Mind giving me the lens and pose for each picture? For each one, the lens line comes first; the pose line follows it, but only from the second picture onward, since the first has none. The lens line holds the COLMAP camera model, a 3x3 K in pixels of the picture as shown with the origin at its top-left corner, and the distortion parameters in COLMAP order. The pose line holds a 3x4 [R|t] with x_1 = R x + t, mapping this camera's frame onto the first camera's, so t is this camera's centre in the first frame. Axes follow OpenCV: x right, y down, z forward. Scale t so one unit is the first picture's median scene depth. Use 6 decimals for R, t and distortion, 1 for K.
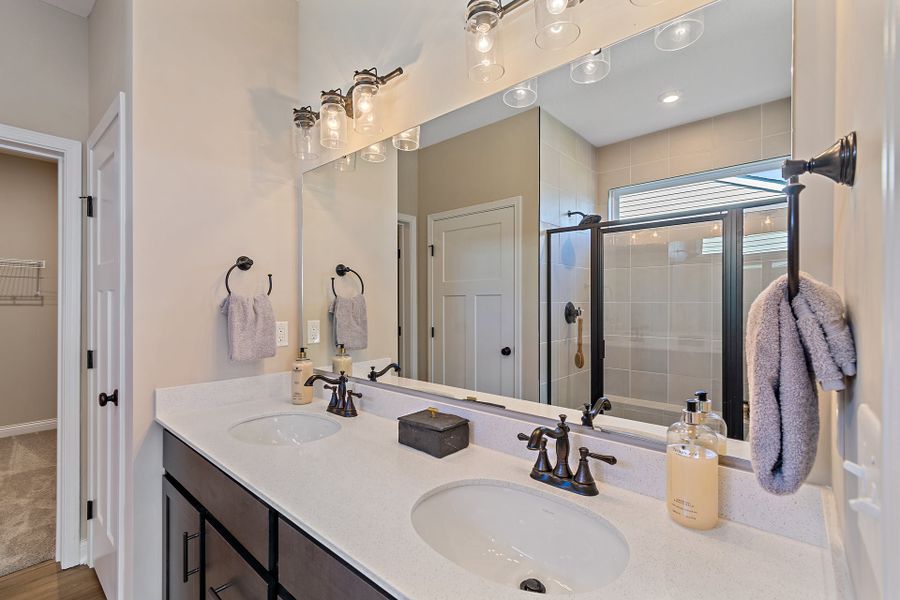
lens RADIAL K [[410.2, 0, 450.8], [0, 410.2, 303.8], [0, 0, 1]] dist [0.002811, 0.000134]
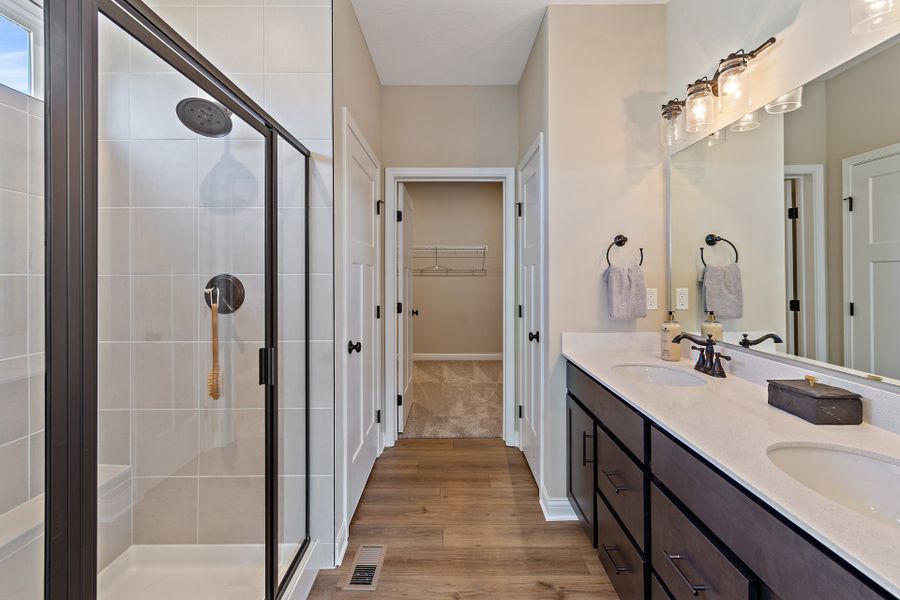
lens RADIAL K [[410.2, 0, 448.6], [0, 410.2, 276.1], [0, 0, 1]] dist [0.002811, 0.000134]
pose [[0.661025, -0.002890, -0.750358, 0.086442], [0.005445, 0.999985, 0.000945, 0.004630], [0.750344, -0.004710, 0.661031, -0.215592]]
